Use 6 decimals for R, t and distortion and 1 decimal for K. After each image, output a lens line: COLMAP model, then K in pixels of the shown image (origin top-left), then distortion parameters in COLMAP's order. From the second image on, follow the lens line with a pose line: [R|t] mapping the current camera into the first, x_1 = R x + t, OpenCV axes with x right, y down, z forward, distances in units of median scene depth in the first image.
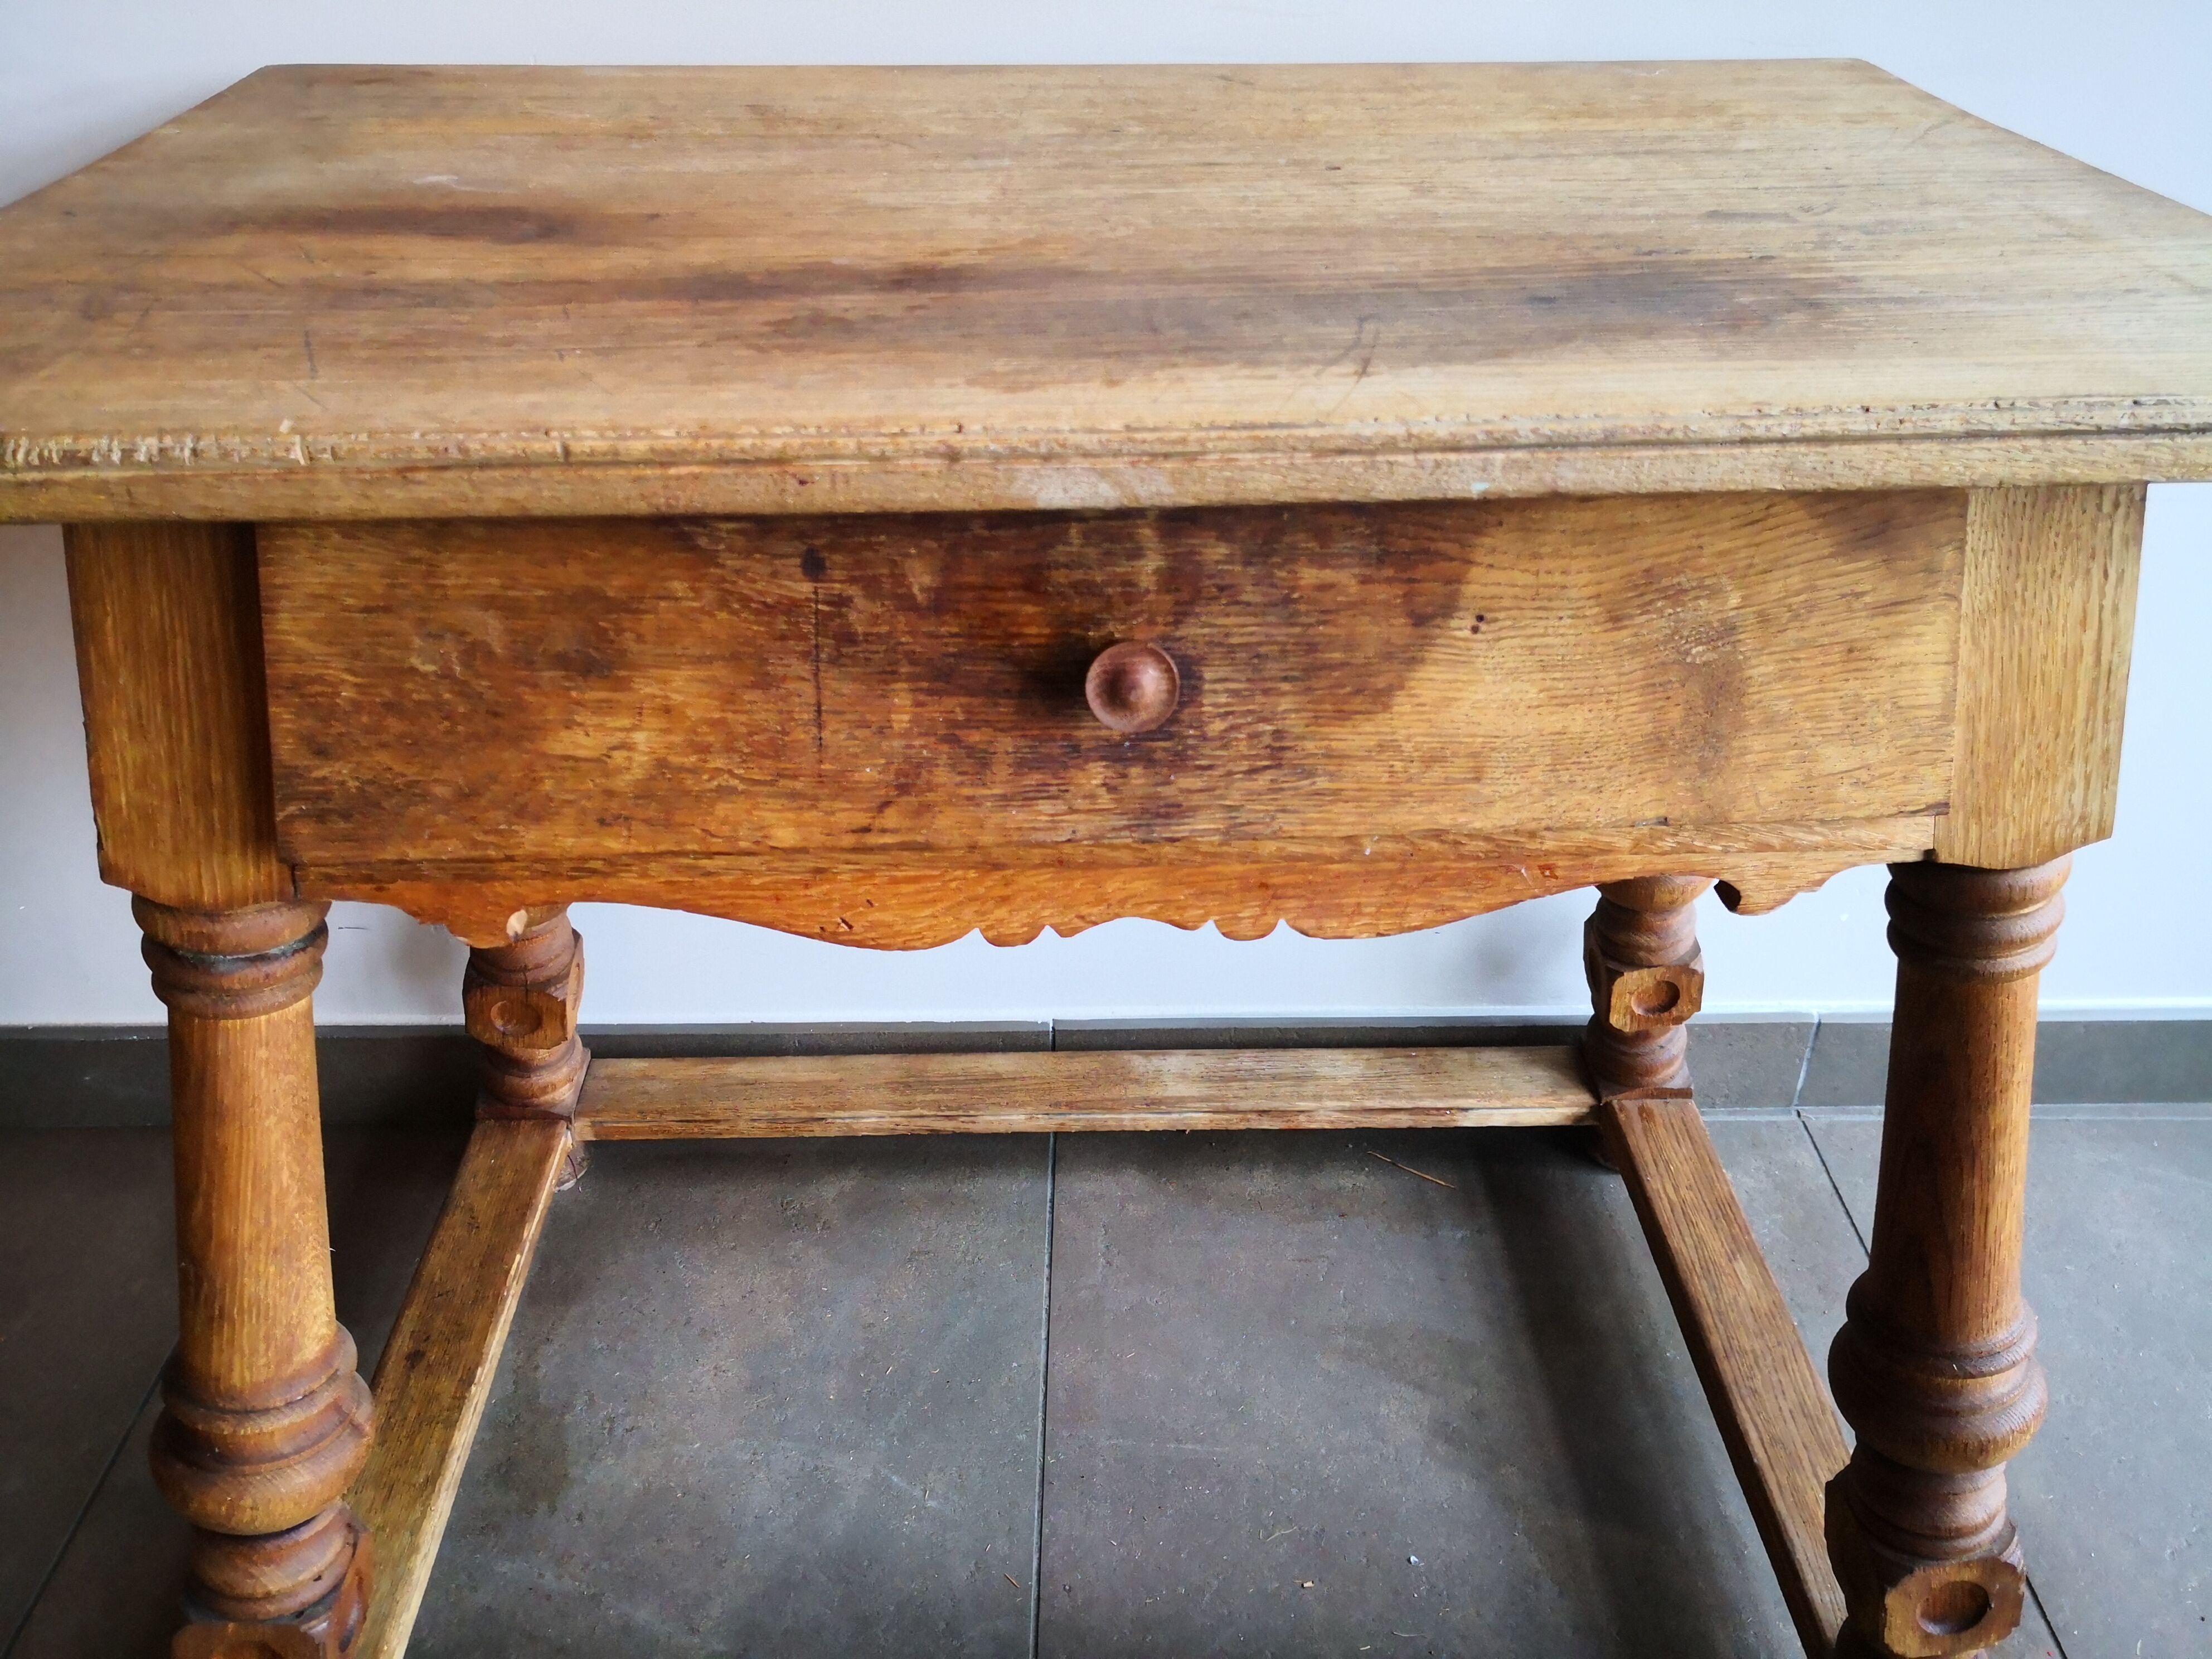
lens RADIAL K [[1785.8, 0, 1103.4], [0, 1785.8, 851.3], [0, 0, 1]] dist [0.005397, -0.015979]
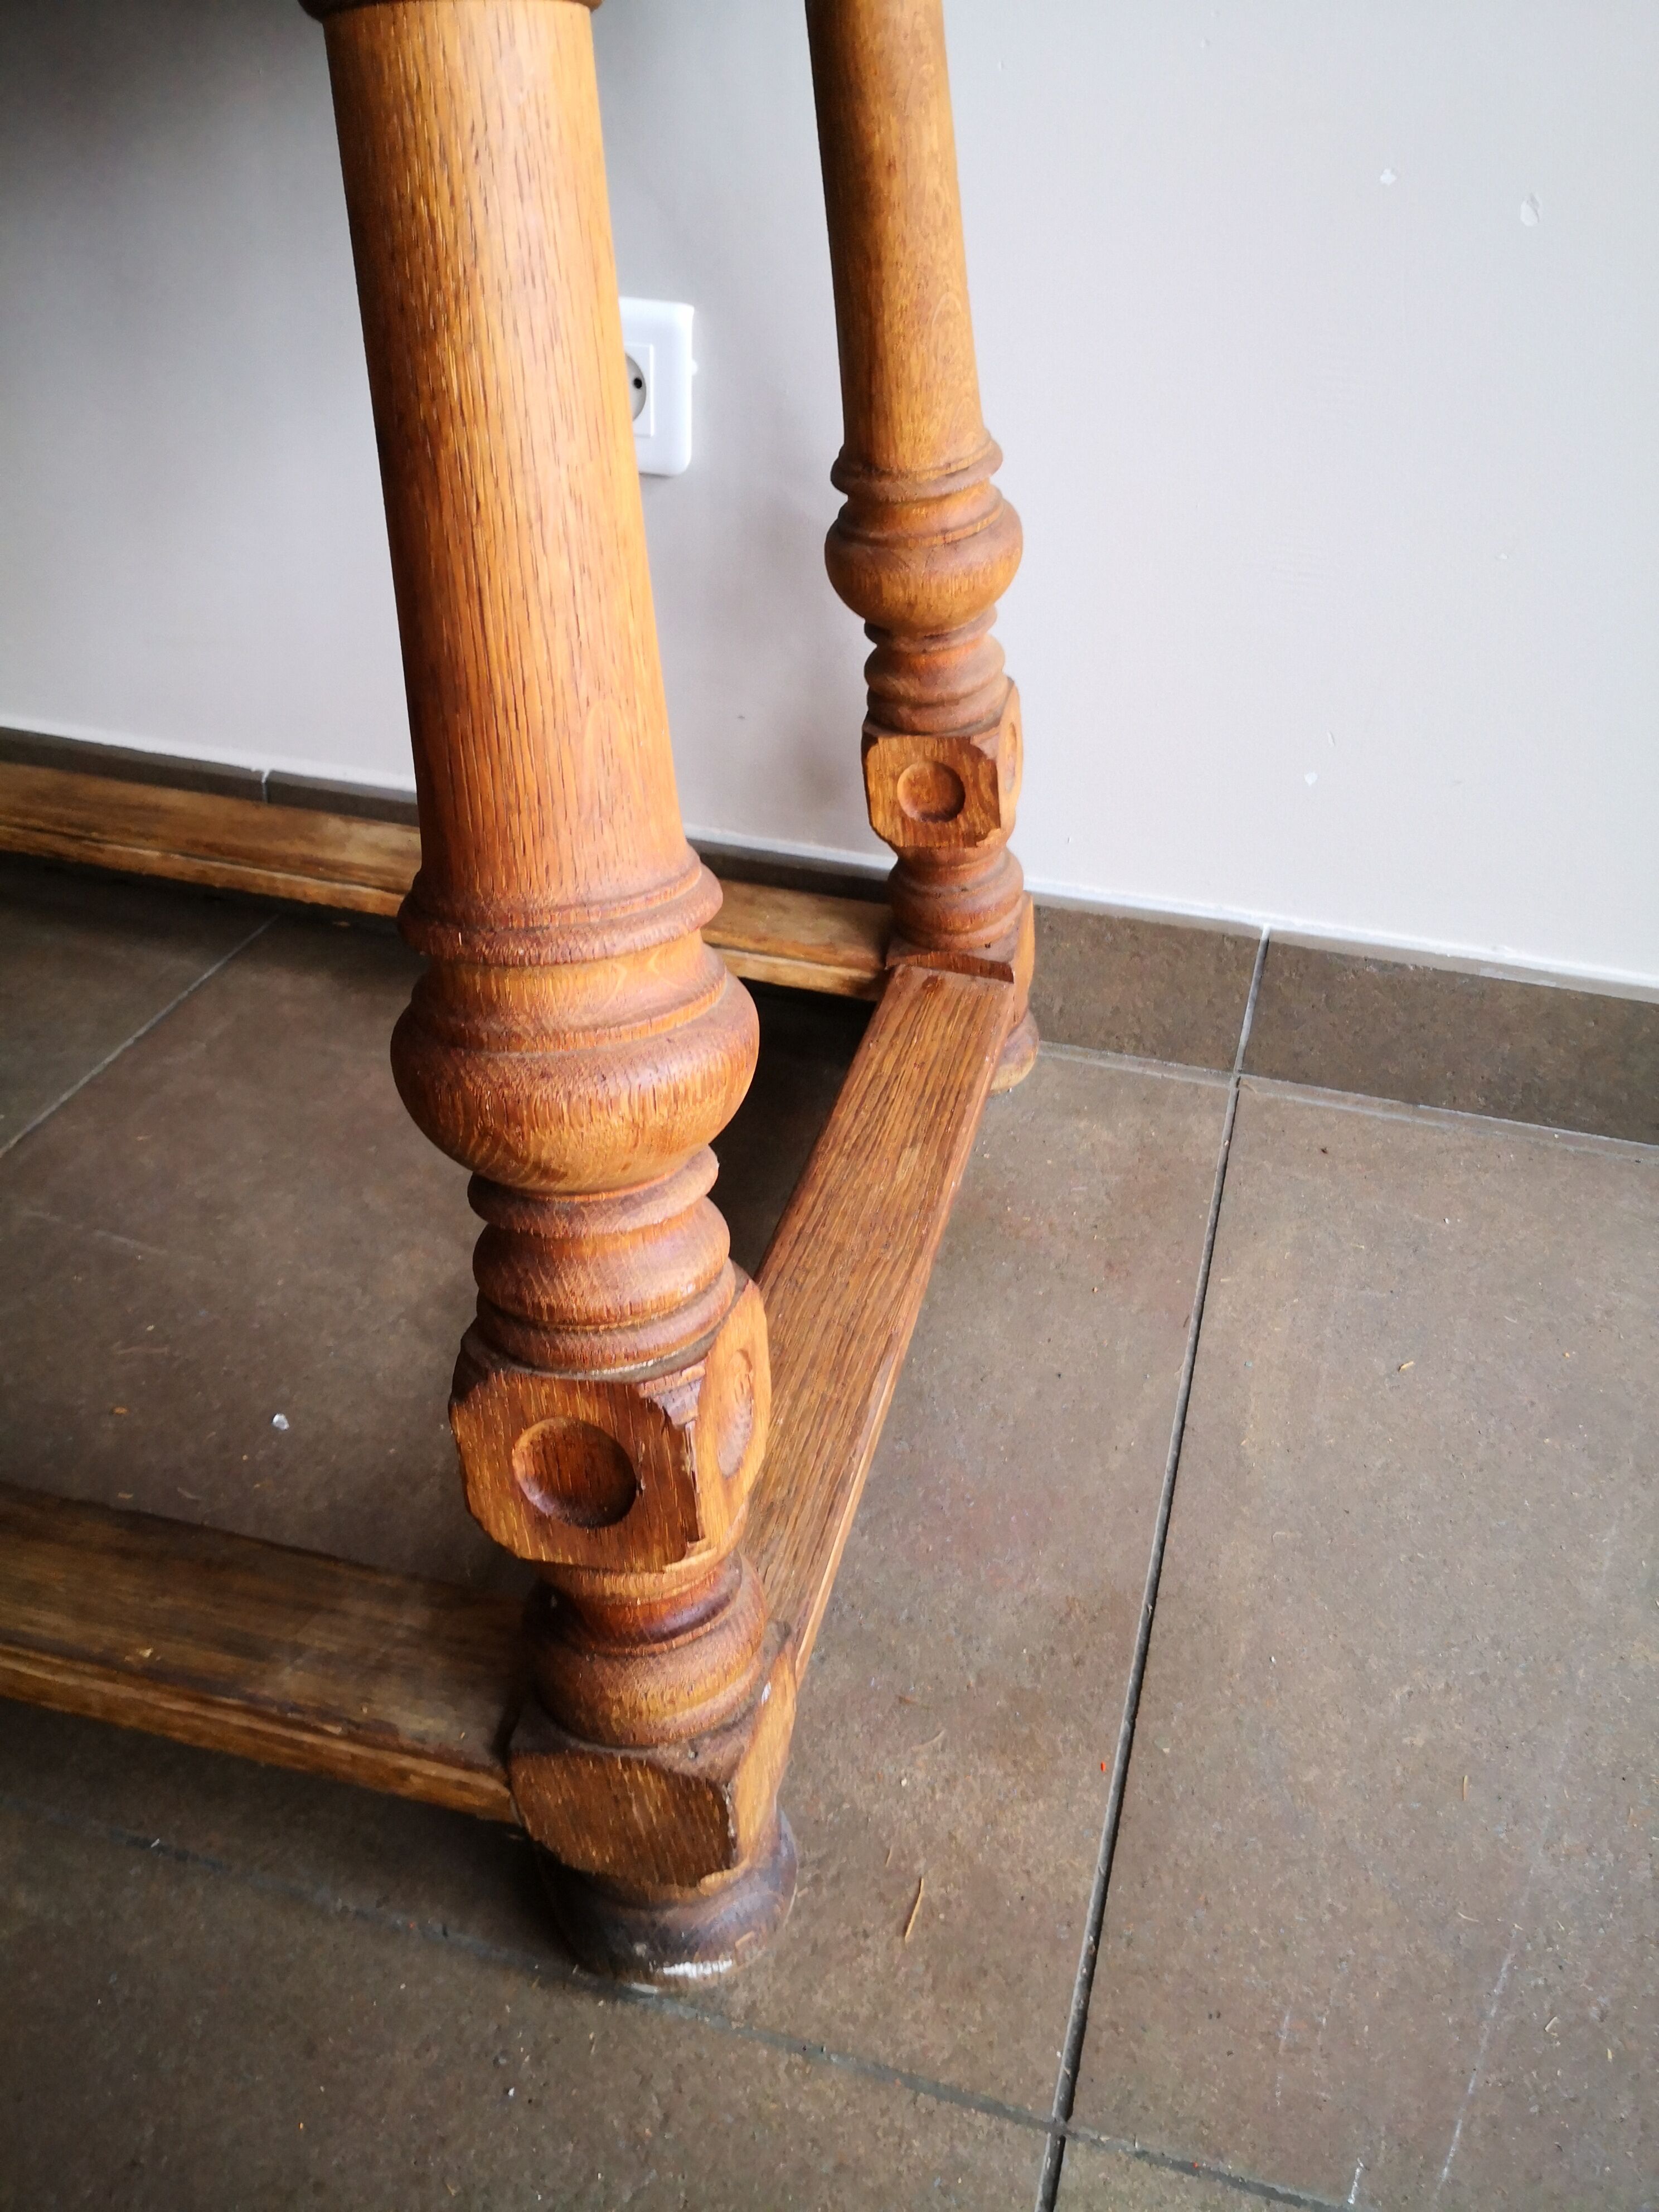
lens RADIAL K [[1783.7, 0, 796.3], [0, 1783.7, 1100.4], [0, 0, 1]] dist [0.081461, -0.214330]
pose [[0.959027, 0.184562, -0.214951, 0.863389], [-0.181468, 0.982801, 0.034214, 0.371210], [0.217569, 0.006195, 0.976025, 0.624492]]
